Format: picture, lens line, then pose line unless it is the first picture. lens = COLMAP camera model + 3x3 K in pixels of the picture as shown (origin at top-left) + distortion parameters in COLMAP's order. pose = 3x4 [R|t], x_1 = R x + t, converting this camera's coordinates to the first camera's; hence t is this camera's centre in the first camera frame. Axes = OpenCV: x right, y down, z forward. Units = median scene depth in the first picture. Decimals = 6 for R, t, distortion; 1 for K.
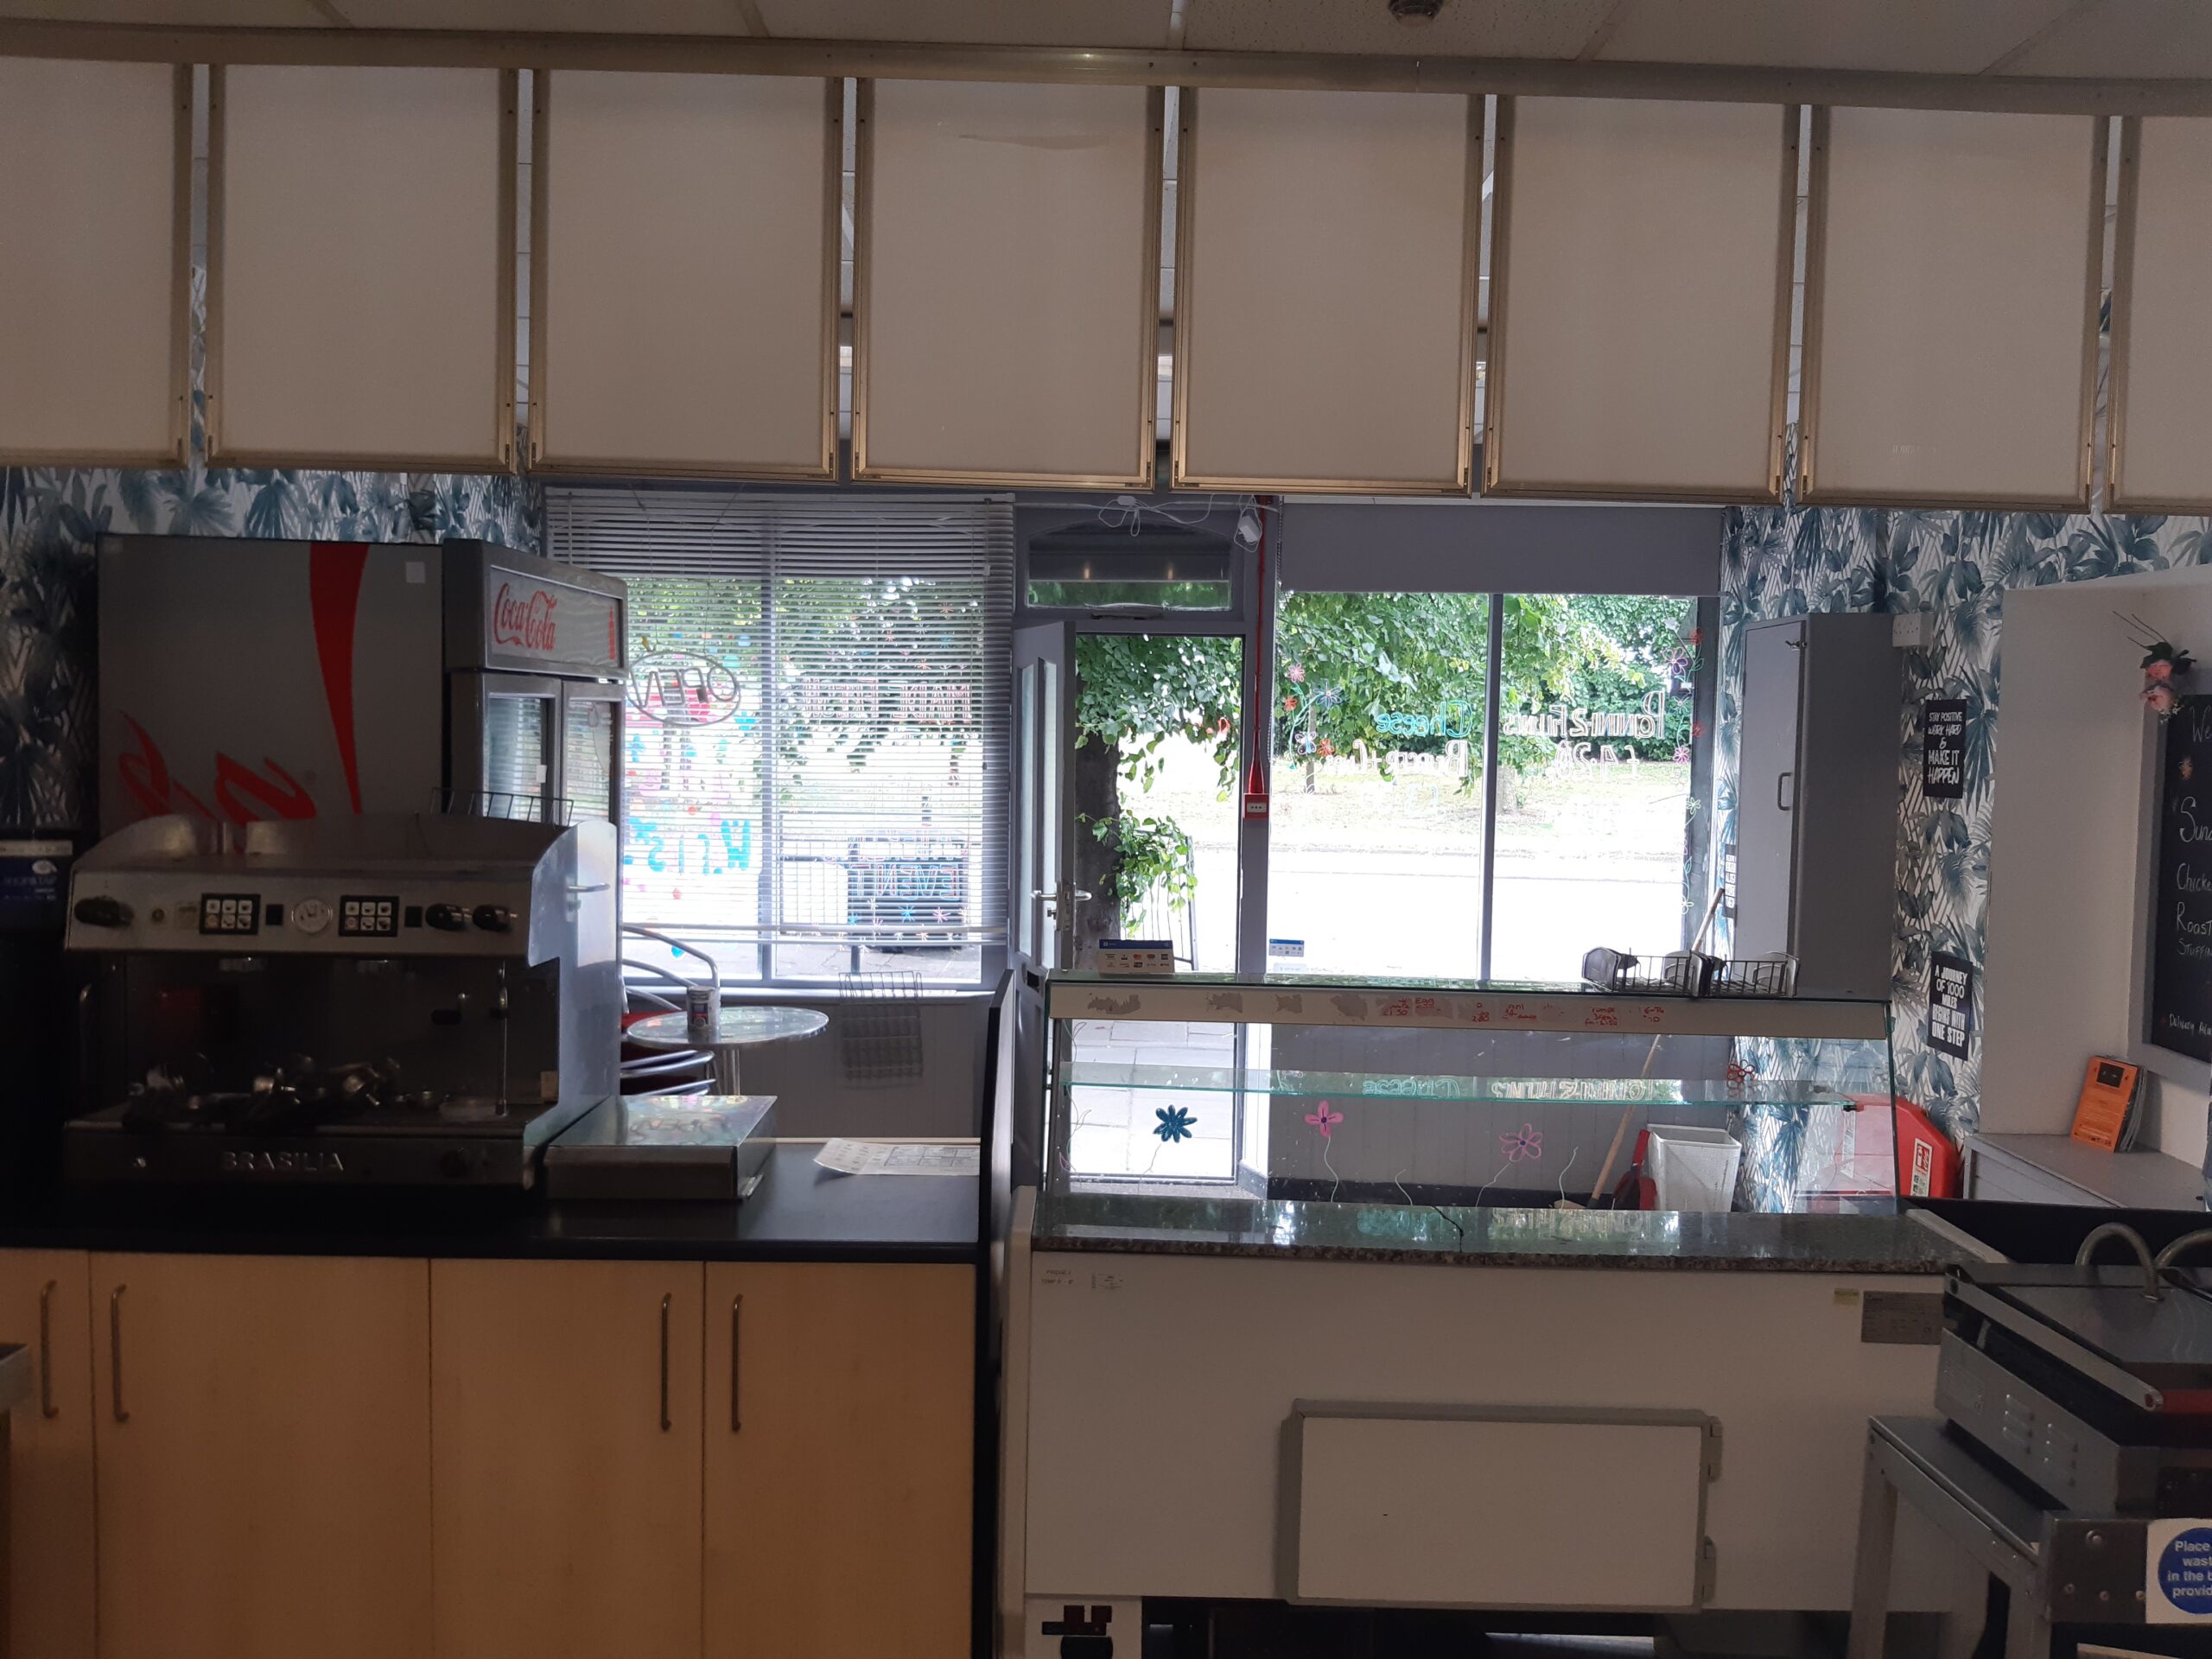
lens RADIAL K [[1691.6, 0, 1106.0], [0, 1691.6, 829.5], [0, 0, 1]] dist [0.111634, -0.203841]
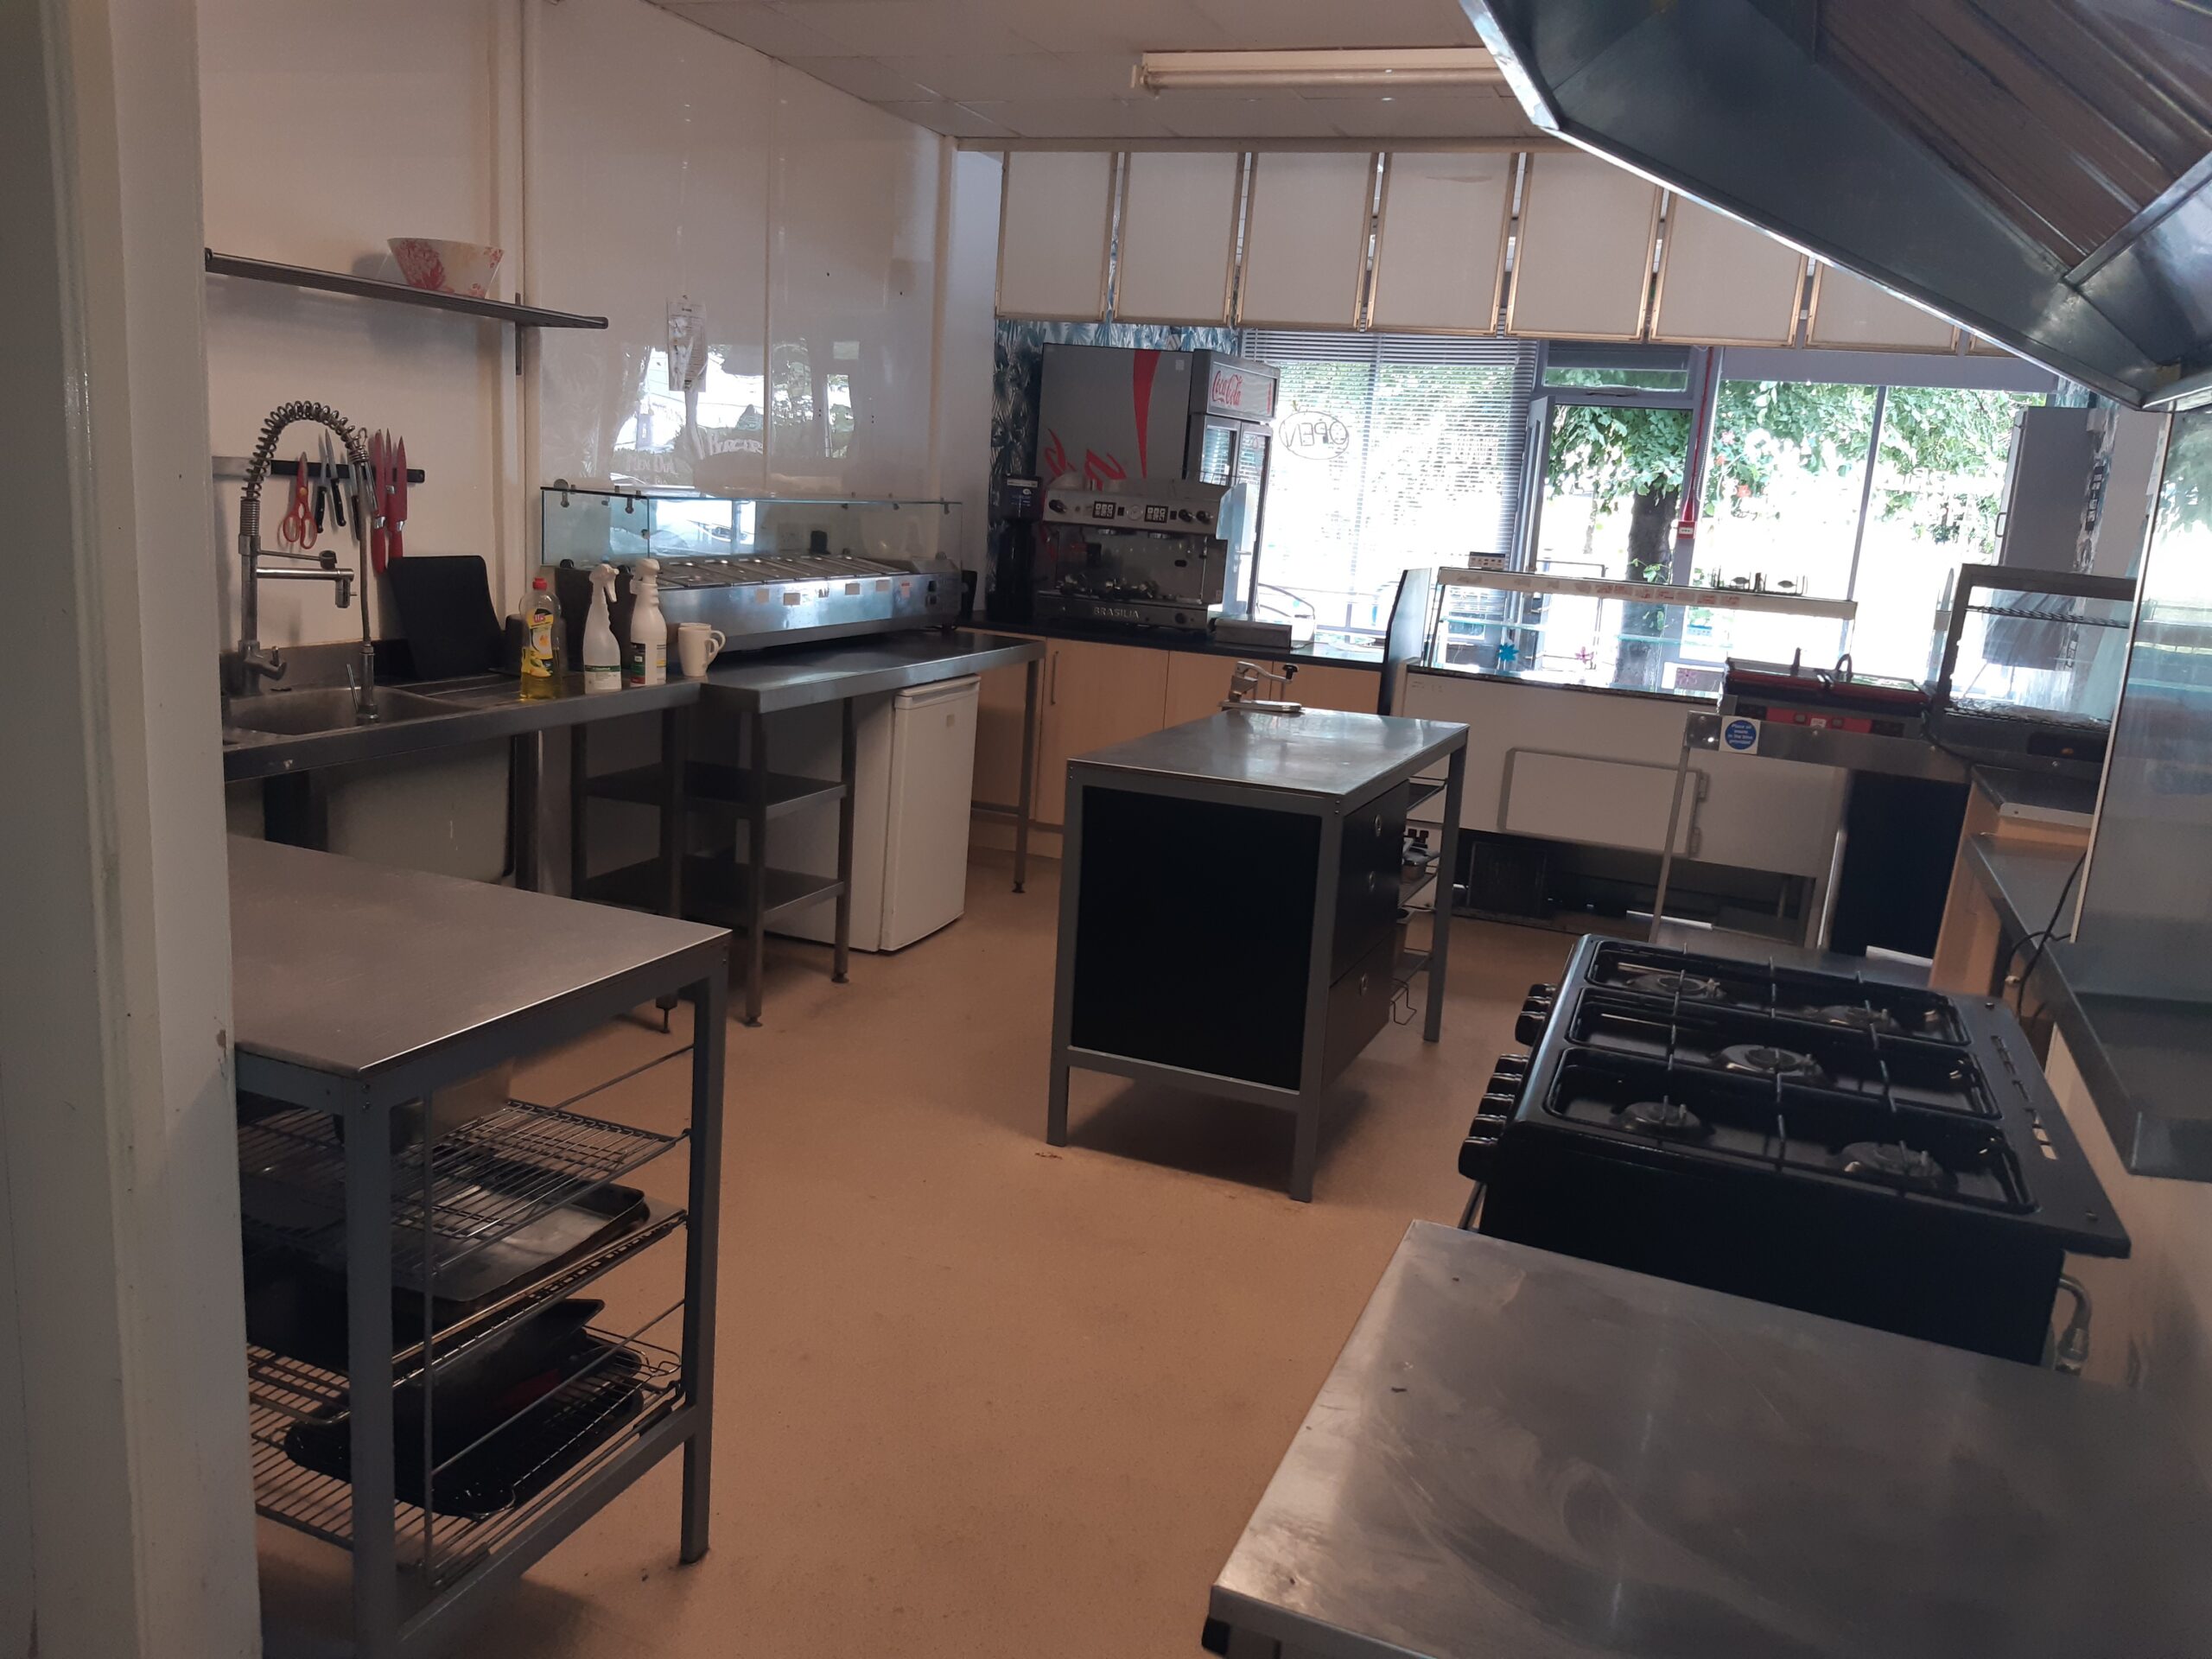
lens RADIAL K [[1691.6, 0, 1106.0], [0, 1691.6, 829.5], [0, 0, 1]] dist [0.111634, -0.203841]
pose [[0.924484, 0.122420, -0.361031, 0.338294], [-0.075244, 0.987002, 0.142002, 0.123031], [0.373722, -0.104113, 0.921679, -1.021251]]
